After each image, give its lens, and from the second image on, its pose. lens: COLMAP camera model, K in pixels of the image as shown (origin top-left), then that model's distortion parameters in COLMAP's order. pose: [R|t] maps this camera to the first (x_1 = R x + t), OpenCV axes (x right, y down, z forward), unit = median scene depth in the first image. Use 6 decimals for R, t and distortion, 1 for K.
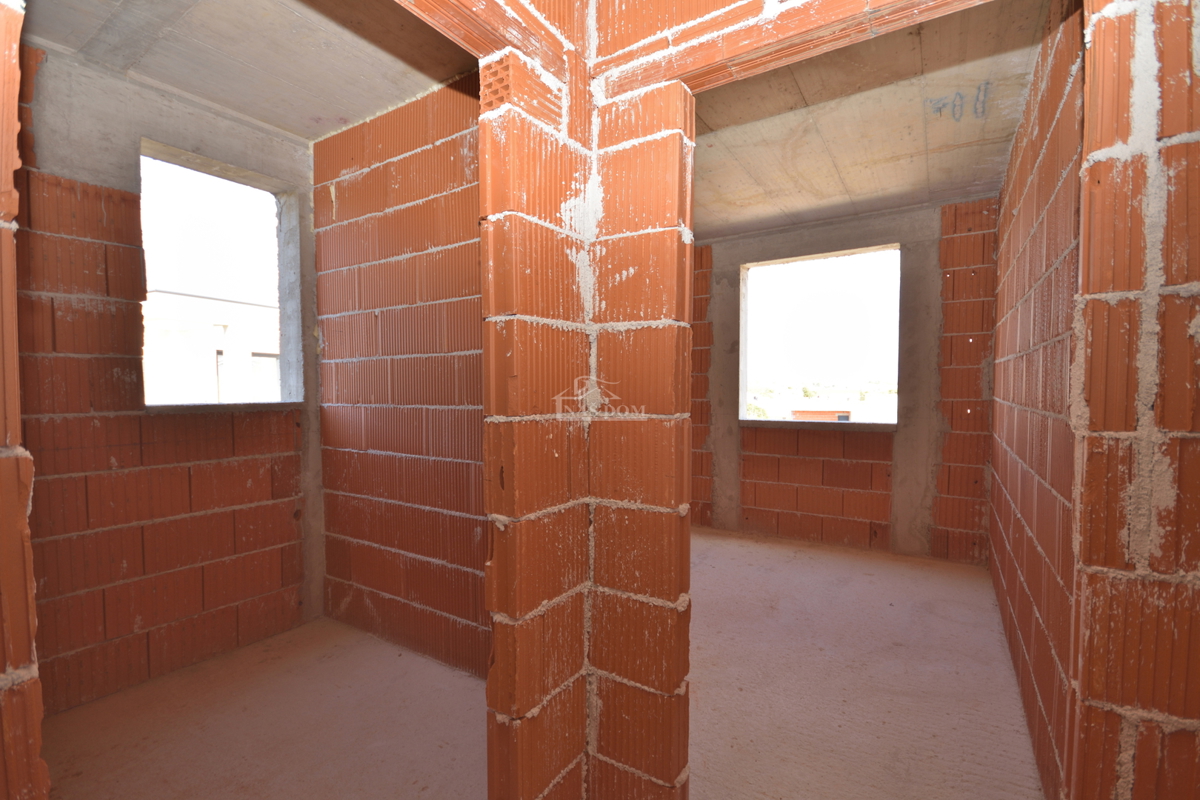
lens RADIAL K [[528.1, 0, 602.4], [0, 528.1, 411.0], [0, 0, 1]] dist [-0.004882, -0.004463]
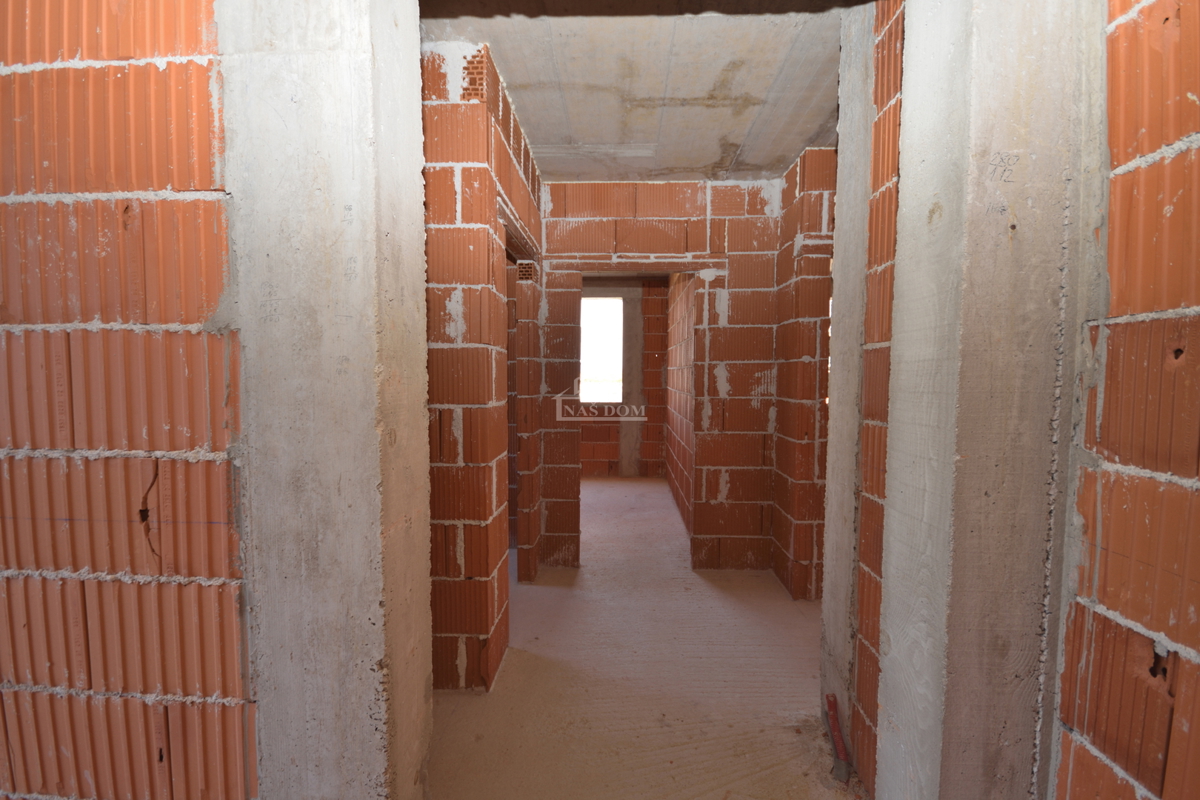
lens RADIAL K [[528.1, 0, 600.4], [0, 528.1, 406.9], [0, 0, 1]] dist [-0.004882, -0.004463]
pose [[0.862844, -0.019292, 0.505102, -1.054365], [0.011924, 0.999770, 0.017816, 0.020623], [-0.505330, -0.009349, 0.862876, -1.287983]]
